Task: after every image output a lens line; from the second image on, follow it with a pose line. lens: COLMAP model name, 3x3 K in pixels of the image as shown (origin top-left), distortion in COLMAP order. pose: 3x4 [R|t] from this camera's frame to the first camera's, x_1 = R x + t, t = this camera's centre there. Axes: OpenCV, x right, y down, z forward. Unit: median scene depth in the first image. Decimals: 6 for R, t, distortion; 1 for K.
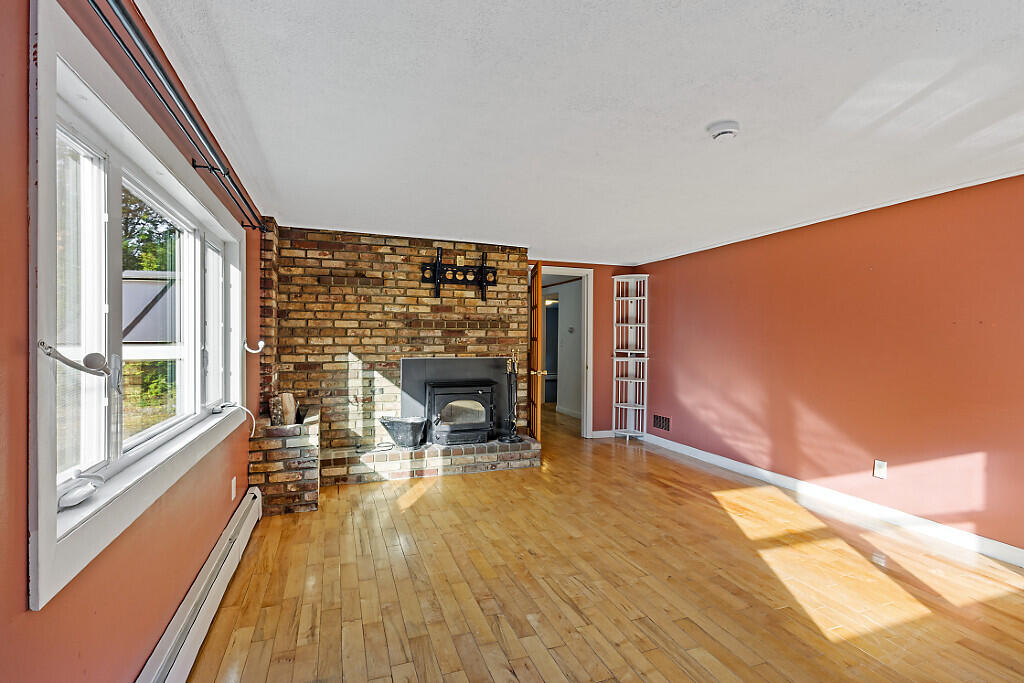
lens RADIAL K [[476.2, 0, 508.5], [0, 476.2, 339.5], [0, 0, 1]] dist [0.001926, -0.001768]
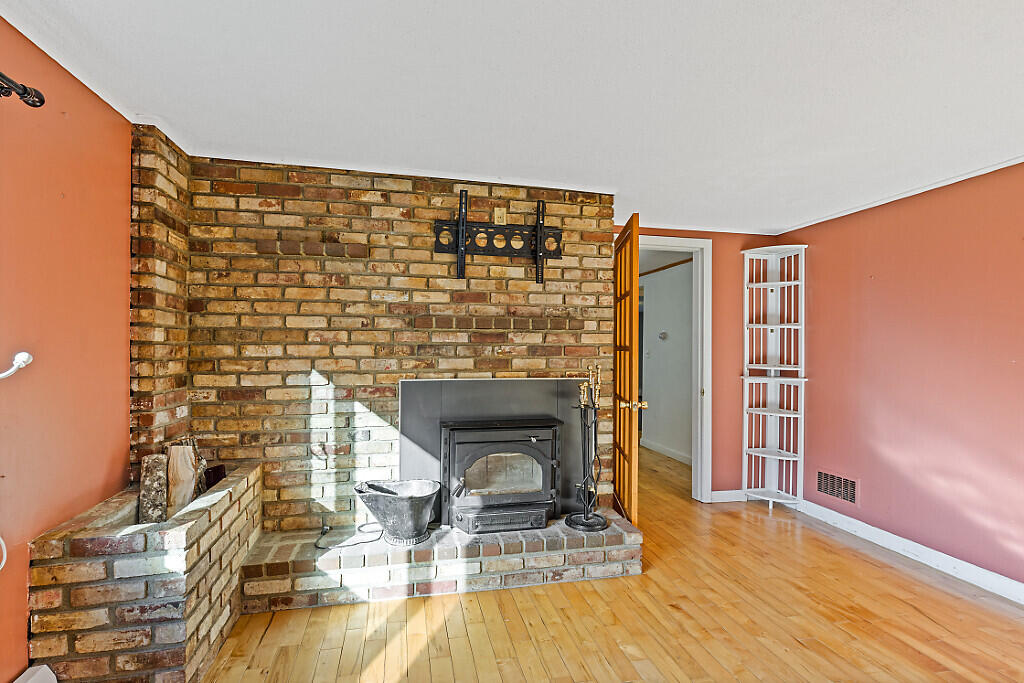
lens RADIAL K [[476.2, 0, 501.0], [0, 476.2, 336.2], [0, 0, 1]] dist [0.001926, -0.001768]
pose [[0.989354, -0.002690, -0.145506, -0.014550], [-0.001077, 0.999667, -0.025801, -0.000199], [0.145527, 0.025683, 0.989021, 0.434001]]
